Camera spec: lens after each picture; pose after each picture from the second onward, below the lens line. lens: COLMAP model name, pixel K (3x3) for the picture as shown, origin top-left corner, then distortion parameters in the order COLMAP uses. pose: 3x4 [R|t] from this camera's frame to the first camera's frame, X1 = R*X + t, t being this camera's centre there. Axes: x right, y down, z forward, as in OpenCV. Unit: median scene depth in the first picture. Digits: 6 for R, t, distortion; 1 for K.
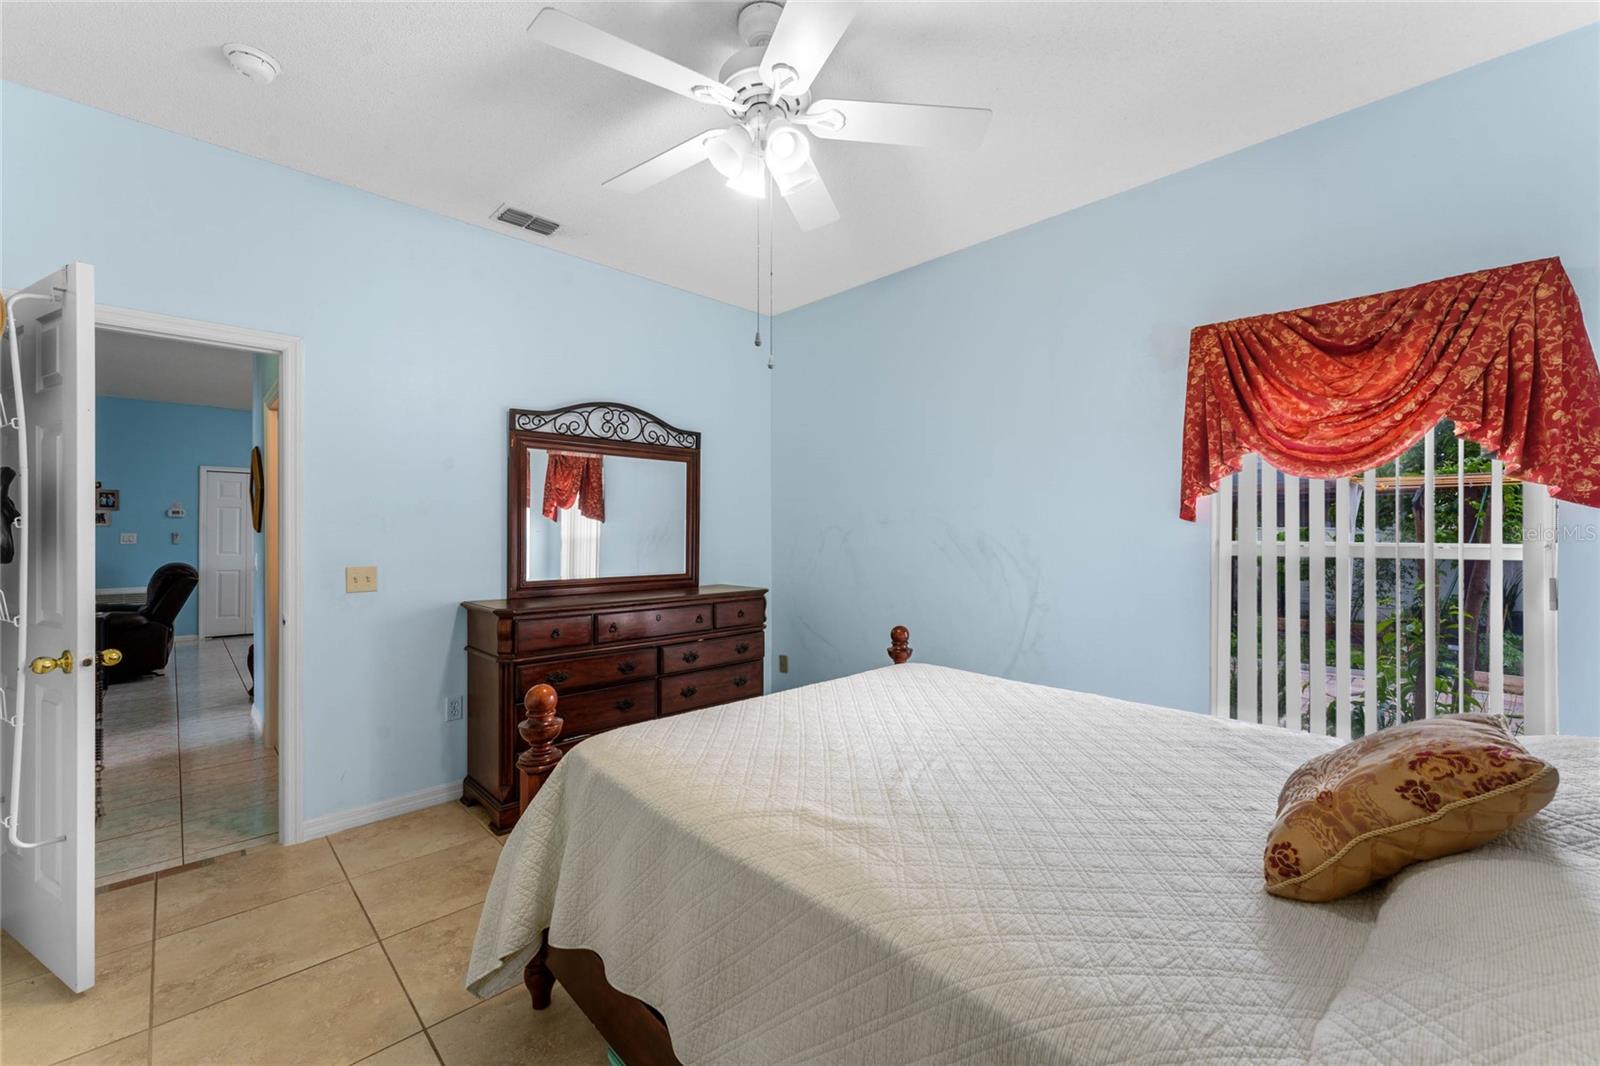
lens RADIAL K [[646.8, 0, 802.8], [0, 646.8, 533.1], [0, 0, 1]] dist [0.000455, 0.000161]
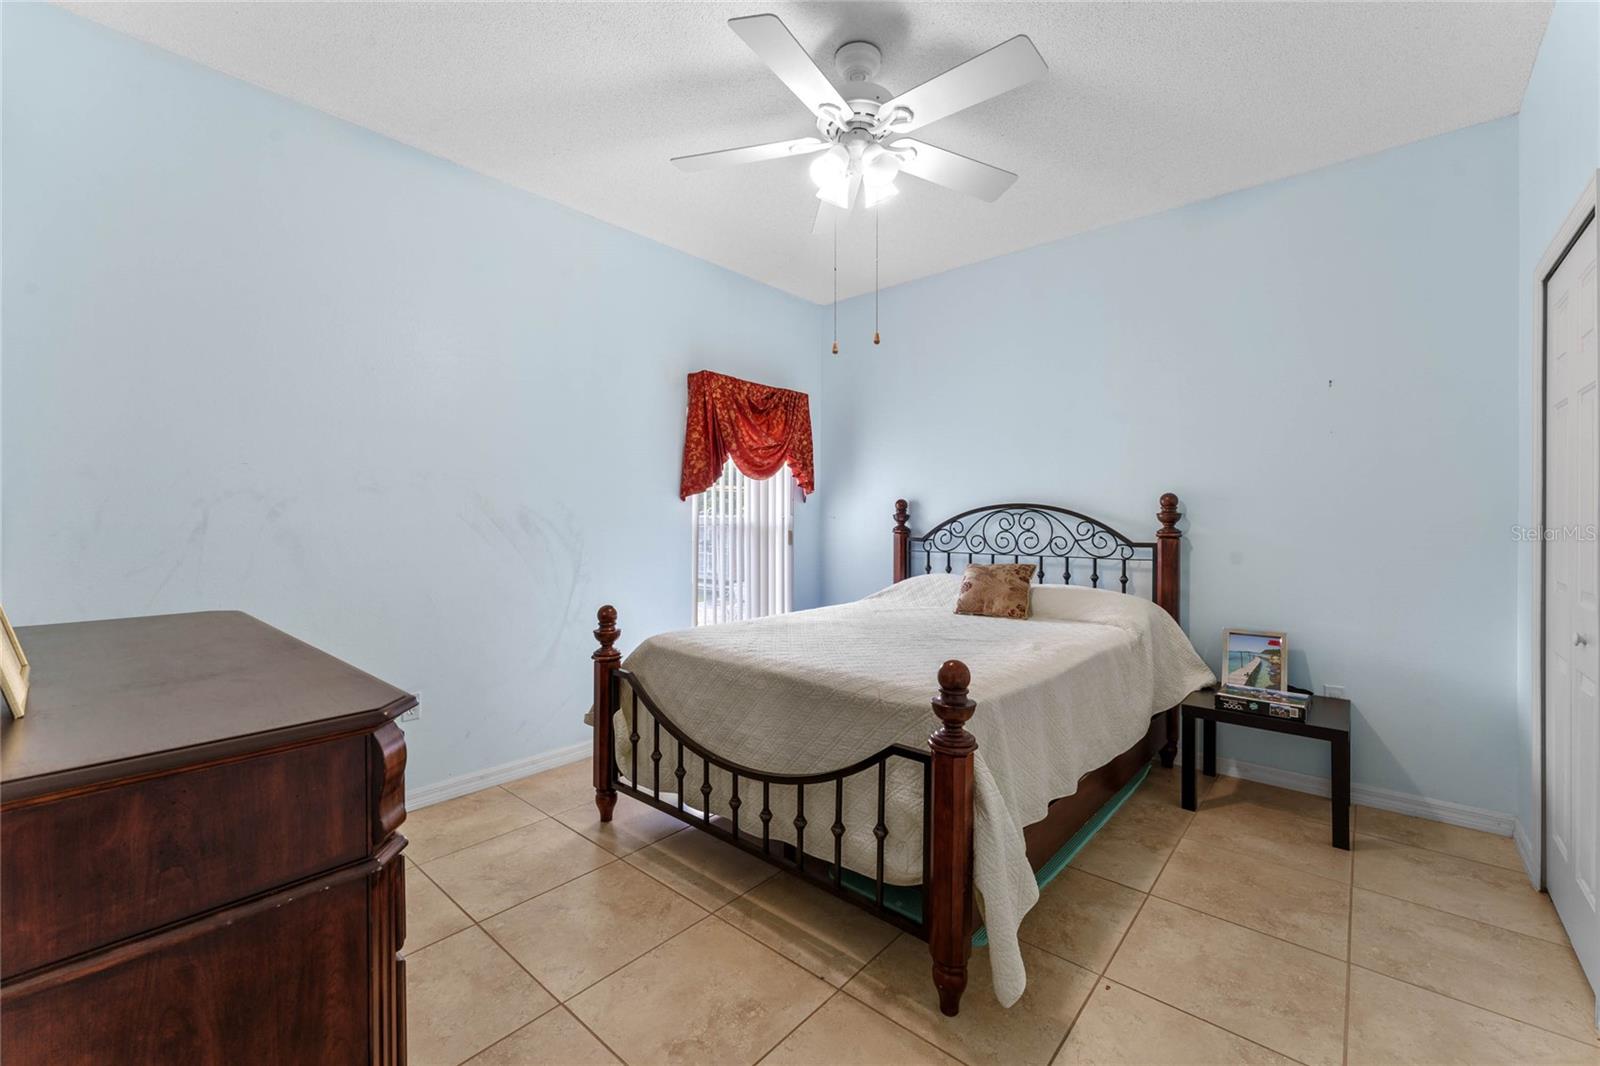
lens RADIAL K [[646.8, 0, 802.8], [0, 646.8, 533.1], [0, 0, 1]] dist [0.000455, 0.000161]
pose [[-0.044334, -0.018368, 0.998848, -0.943011], [0.001283, 0.999829, 0.018443, 0.028432], [-0.999016, 0.002099, -0.044303, 0.889599]]
